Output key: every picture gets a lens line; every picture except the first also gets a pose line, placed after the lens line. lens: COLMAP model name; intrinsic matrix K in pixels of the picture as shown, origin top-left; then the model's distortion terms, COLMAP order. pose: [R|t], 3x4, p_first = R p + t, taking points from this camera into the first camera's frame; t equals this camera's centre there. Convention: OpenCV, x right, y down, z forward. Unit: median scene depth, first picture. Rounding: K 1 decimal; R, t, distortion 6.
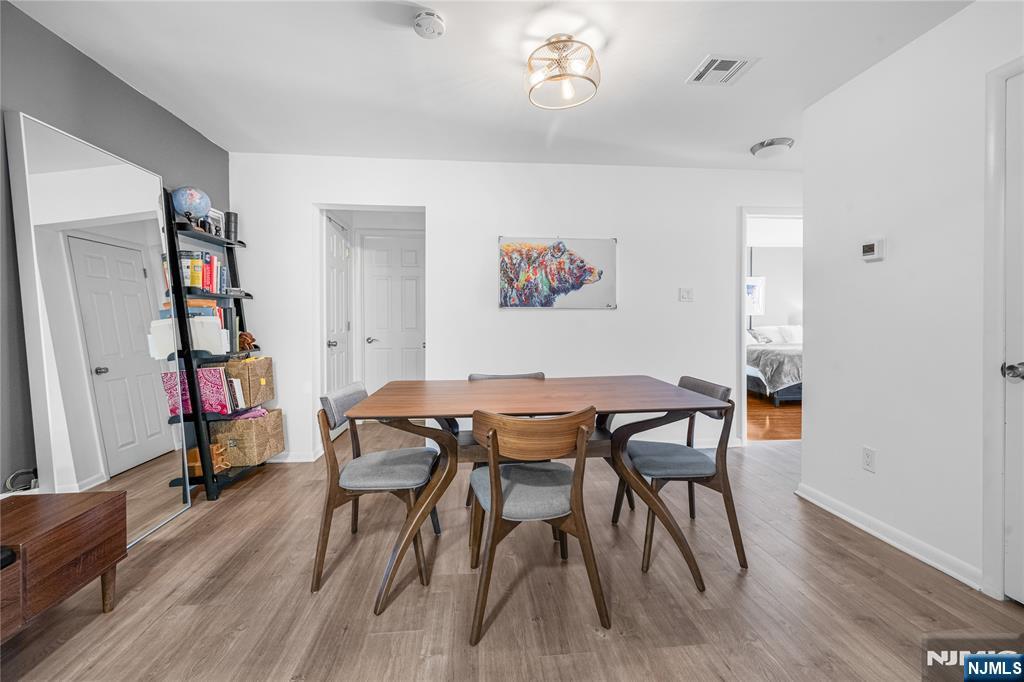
lens RADIAL K [[419.9, 0, 511.4], [0, 419.9, 321.9], [0, 0, 1]] dist [-0.001143, -0.000609]
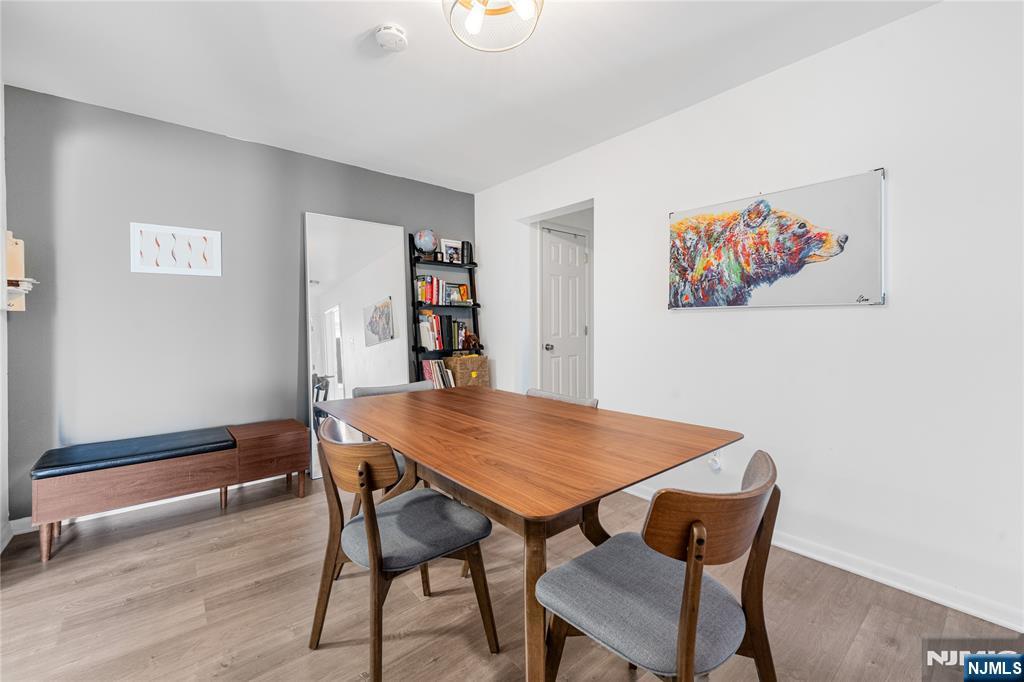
lens RADIAL K [[419.9, 0, 506.7], [0, 419.9, 325.3], [0, 0, 1]] dist [-0.001143, -0.000609]
pose [[0.566247, 0.004561, -0.824223, 0.421065], [-0.003428, 0.999989, 0.003179, -0.006115], [0.824229, 0.001026, 0.566256, 0.338379]]
